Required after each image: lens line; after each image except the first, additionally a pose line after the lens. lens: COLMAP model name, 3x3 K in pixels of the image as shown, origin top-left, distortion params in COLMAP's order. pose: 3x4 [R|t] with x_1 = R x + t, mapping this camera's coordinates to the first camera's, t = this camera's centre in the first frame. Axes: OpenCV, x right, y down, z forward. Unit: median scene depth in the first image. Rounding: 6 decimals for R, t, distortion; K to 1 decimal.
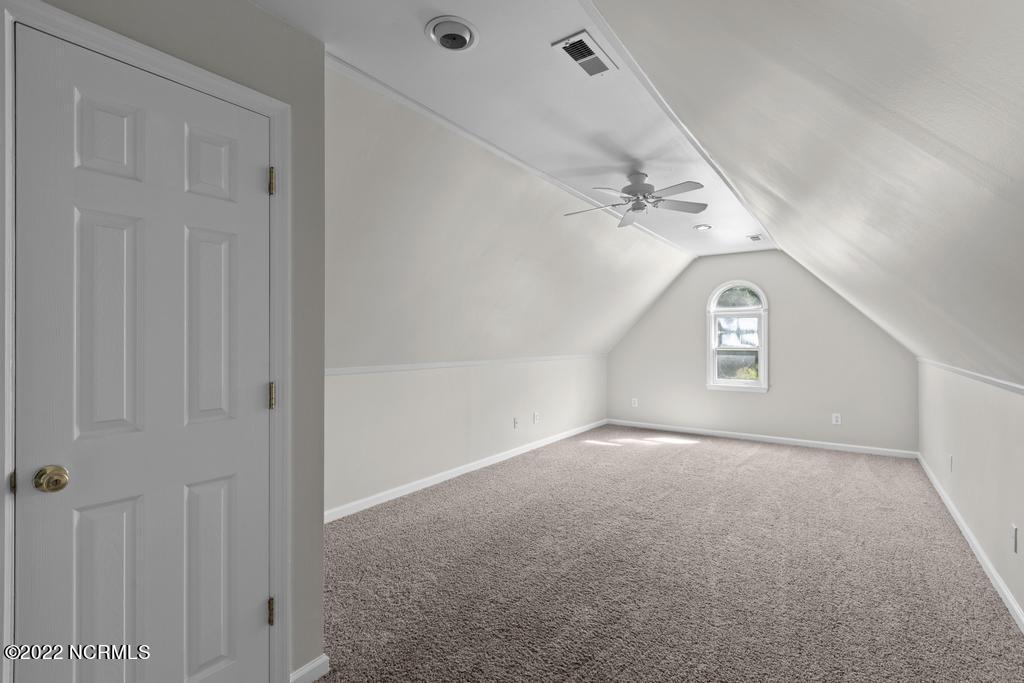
lens RADIAL K [[463.2, 0, 515.3], [0, 463.2, 341.4], [0, 0, 1]] dist [-0.013812, 0.000413]
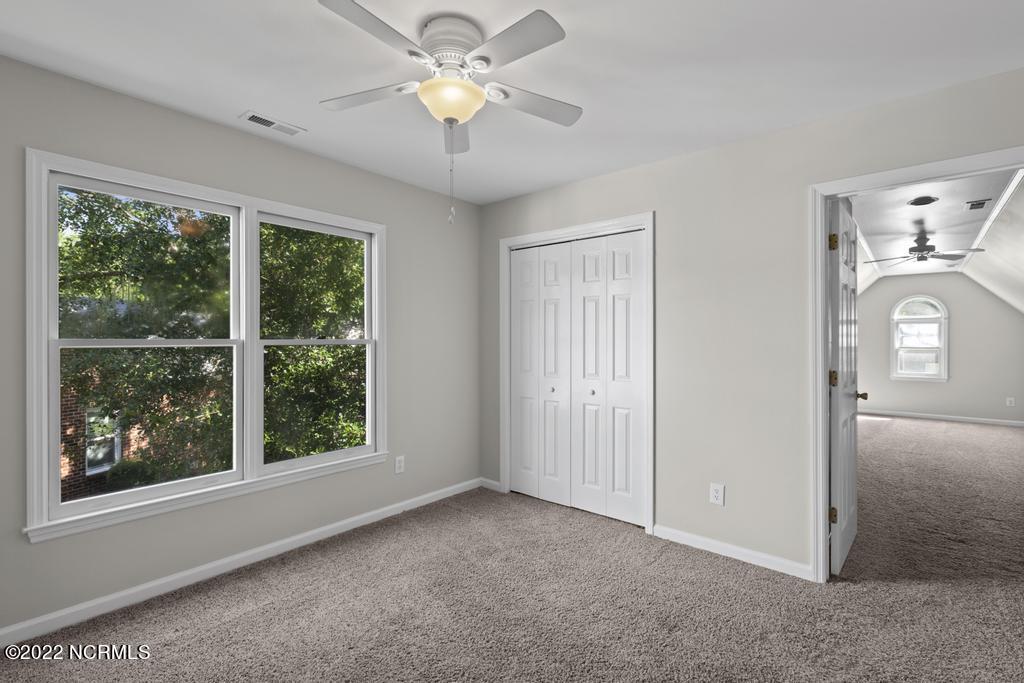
lens RADIAL K [[463.2, 0, 506.9], [0, 463.2, 338.2], [0, 0, 1]] dist [-0.013812, 0.000413]
pose [[0.995261, 0.002895, -0.097196, -0.556475], [-0.003650, 0.999964, -0.007595, 0.002099], [0.097171, 0.007913, 0.995236, -0.397585]]
